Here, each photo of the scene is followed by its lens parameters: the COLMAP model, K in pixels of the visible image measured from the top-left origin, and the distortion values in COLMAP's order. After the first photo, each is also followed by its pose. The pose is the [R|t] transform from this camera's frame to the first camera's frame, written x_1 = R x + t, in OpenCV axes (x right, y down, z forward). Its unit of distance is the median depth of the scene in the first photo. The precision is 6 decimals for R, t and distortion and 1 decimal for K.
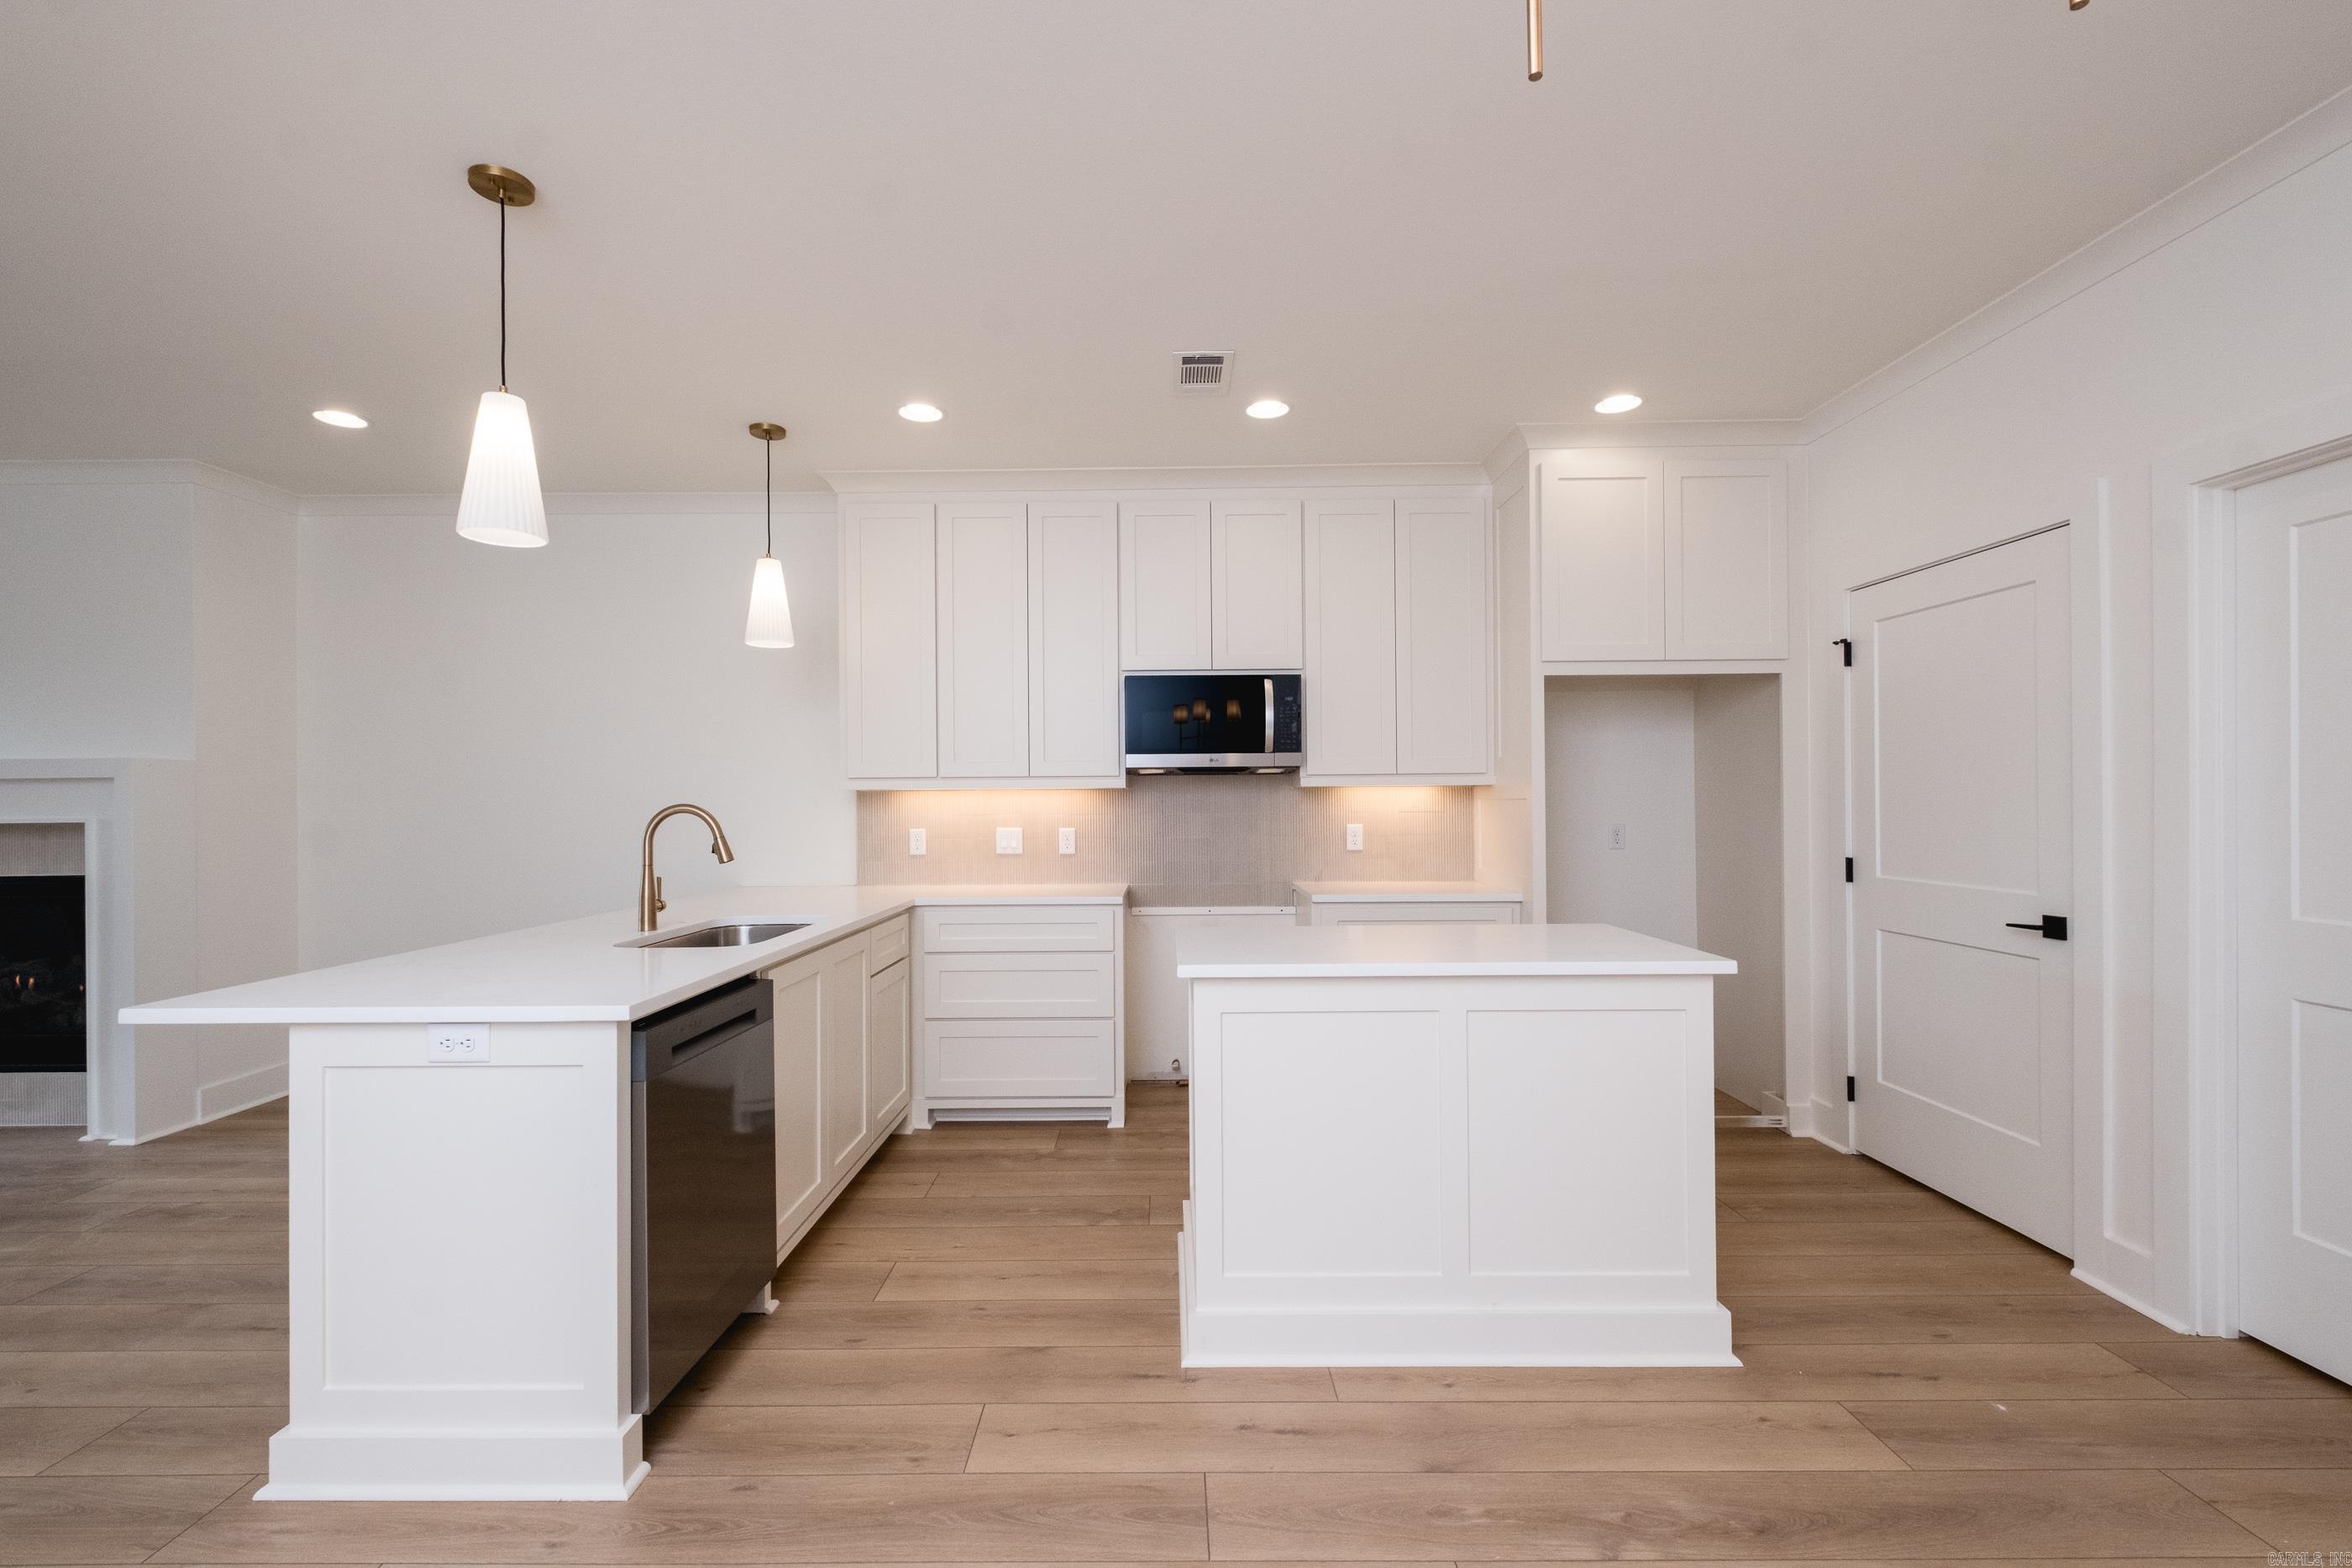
lens RADIAL K [[1021.1, 0, 1169.1], [0, 1021.1, 792.0], [0, 0, 1]] dist [0.000347, -0.001069]
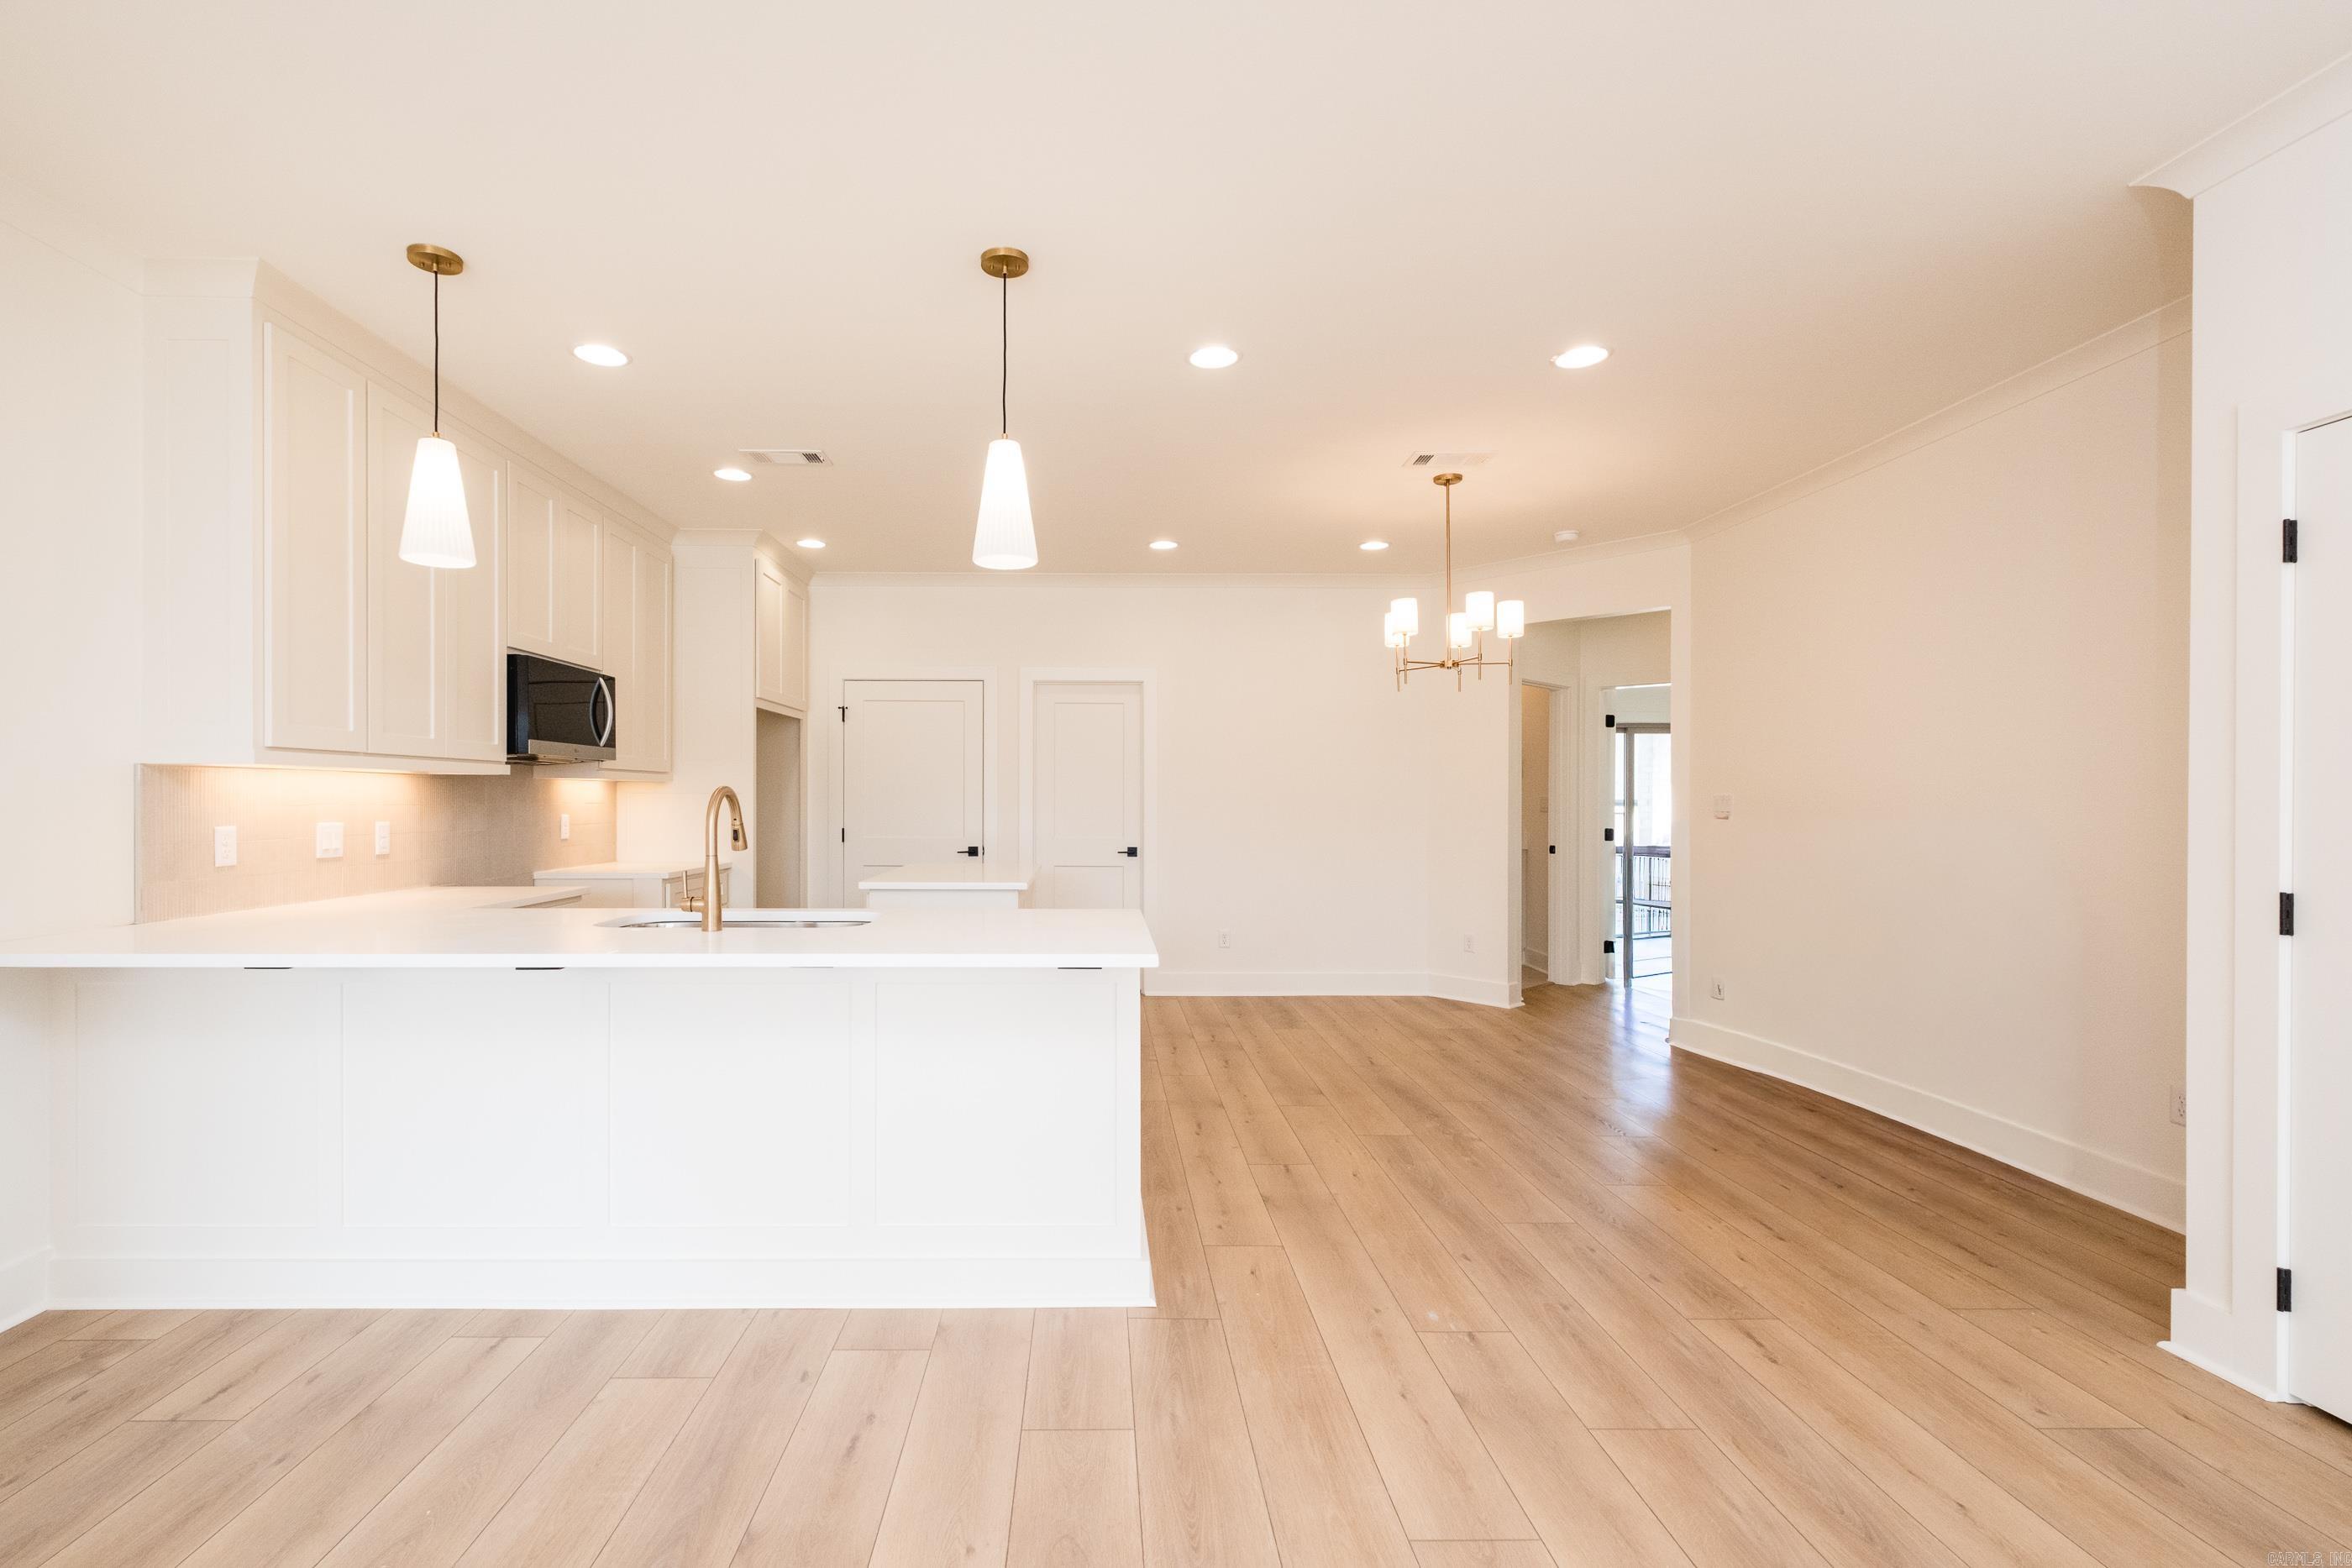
lens RADIAL K [[1030.3, 0, 1095.4], [0, 1030.3, 801.3], [0, 0, 1]] dist [0.000049, -0.000114]
pose [[-0.008653, 0.004891, 0.999951, -1.111132], [-0.014169, 0.999887, -0.005013, 0.018615], [-0.999862, -0.014212, -0.008582, 0.541650]]
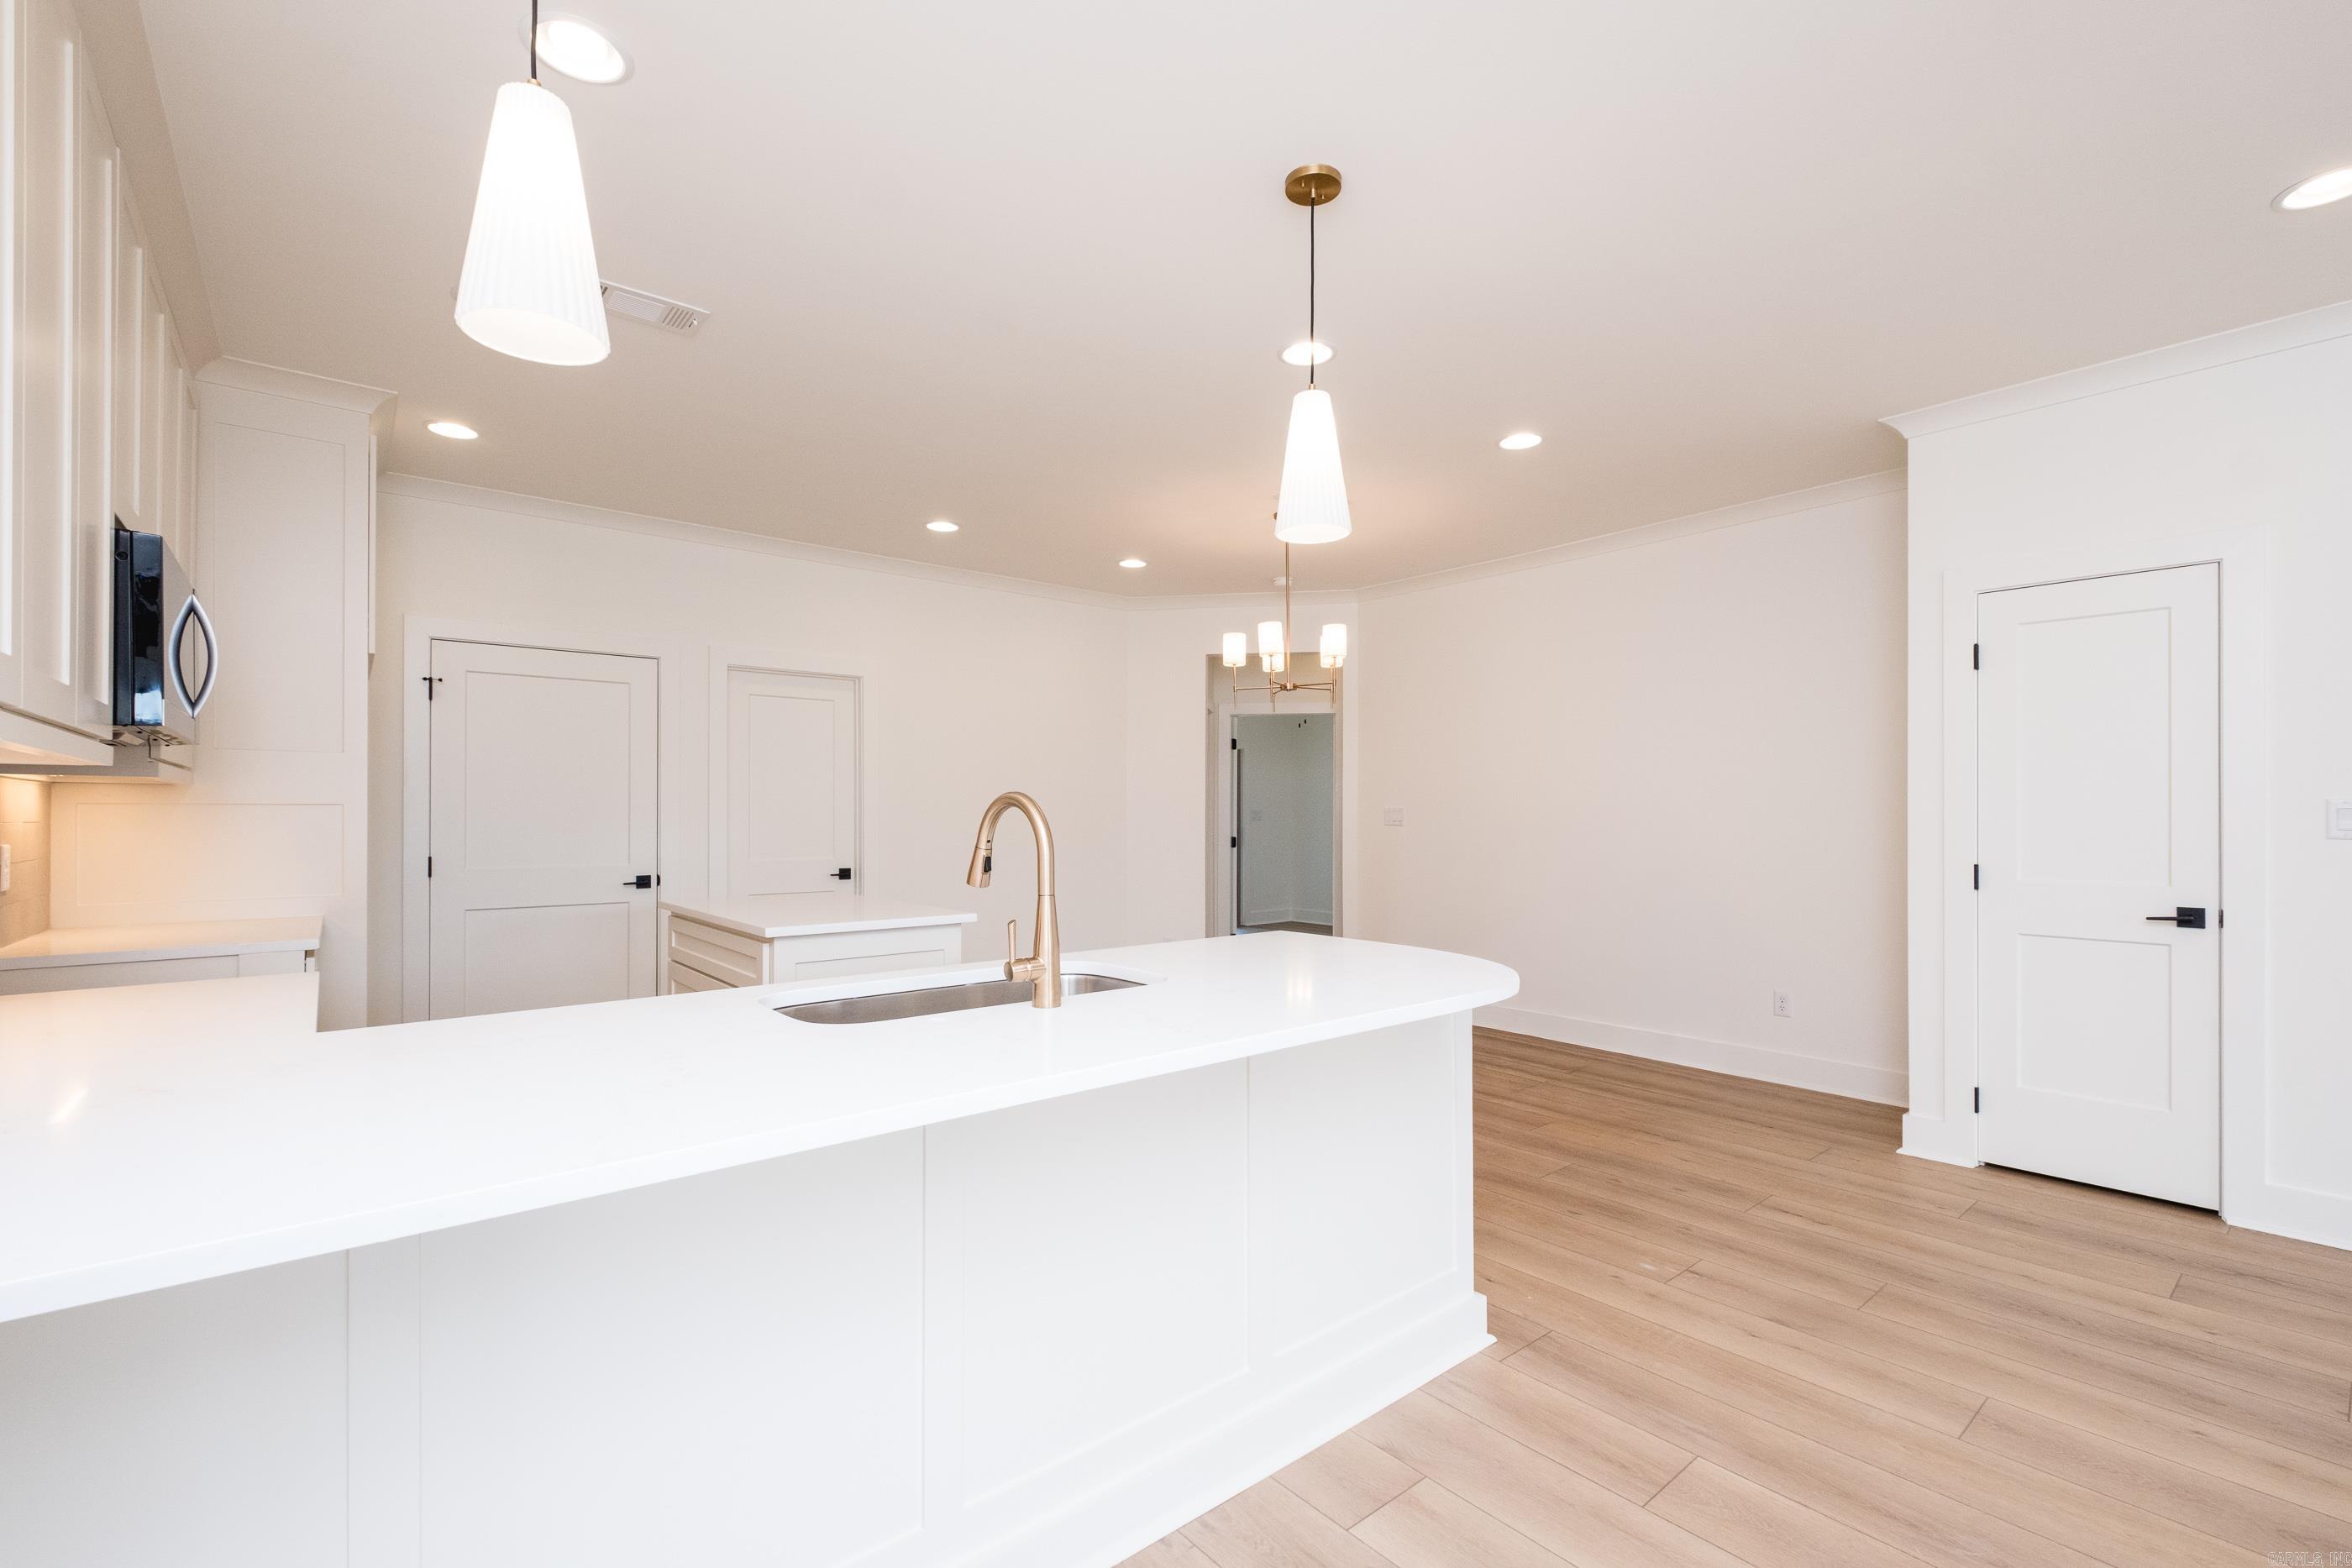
lens RADIAL K [[1016.0, 0, 1195.7], [0, 1016.0, 807.5], [0, 0, 1]] dist [0.014817, -0.011098]
pose [[-0.646052, 0.011333, 0.763209, -0.811484], [-0.002909, 0.999846, -0.017309, 0.021919], [-0.763288, -0.013402, -0.645920, 1.043639]]
